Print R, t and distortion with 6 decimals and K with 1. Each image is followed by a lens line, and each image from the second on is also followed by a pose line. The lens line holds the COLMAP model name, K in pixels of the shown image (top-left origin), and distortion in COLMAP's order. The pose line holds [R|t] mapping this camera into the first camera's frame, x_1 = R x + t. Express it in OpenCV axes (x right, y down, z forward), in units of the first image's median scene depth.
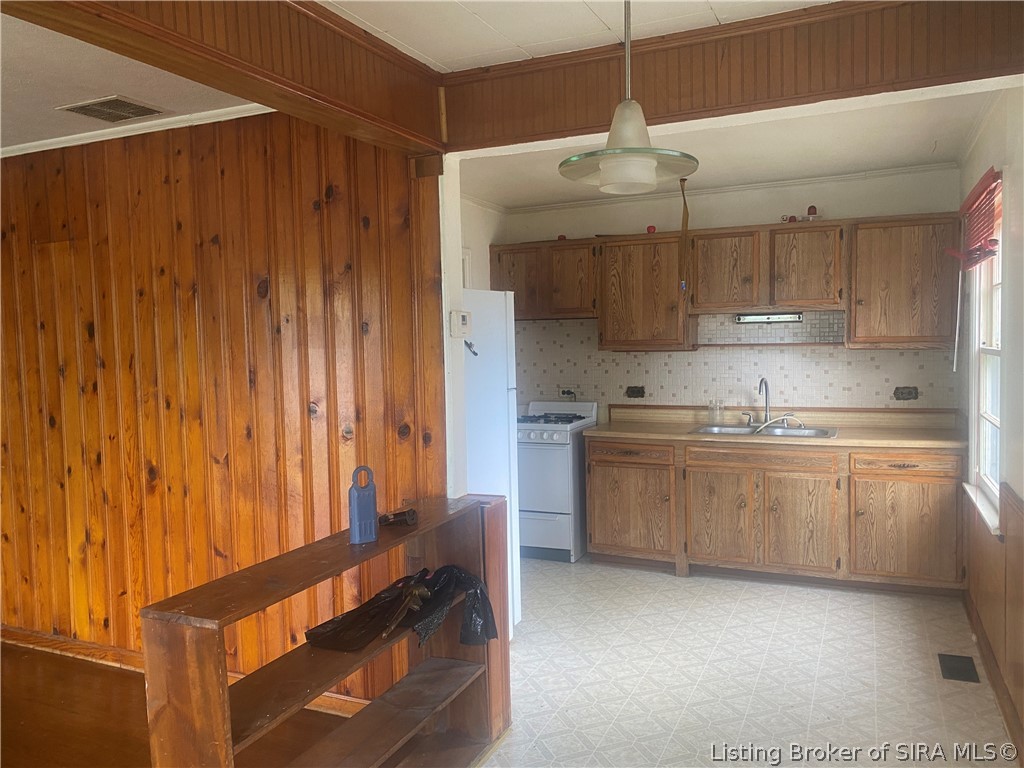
lens RADIAL K [[803.4, 0, 478.5], [0, 803.4, 382.4], [0, 0, 1]] dist [0.008057, -0.016540]
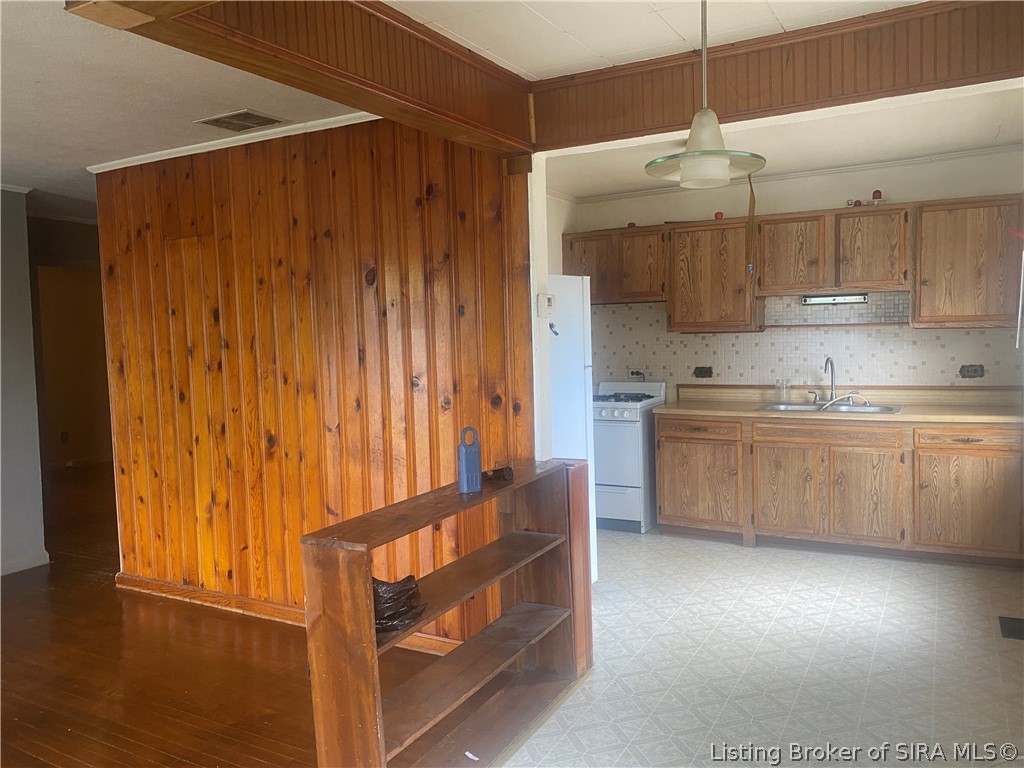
lens RADIAL K [[803.4, 0, 478.5], [0, 803.4, 382.4], [0, 0, 1]] dist [0.008057, -0.016540]
pose [[0.997202, -0.003906, -0.074646, -0.028022], [0.004961, 0.999890, 0.013949, 0.014751], [0.074583, -0.014281, 0.997113, -0.099170]]
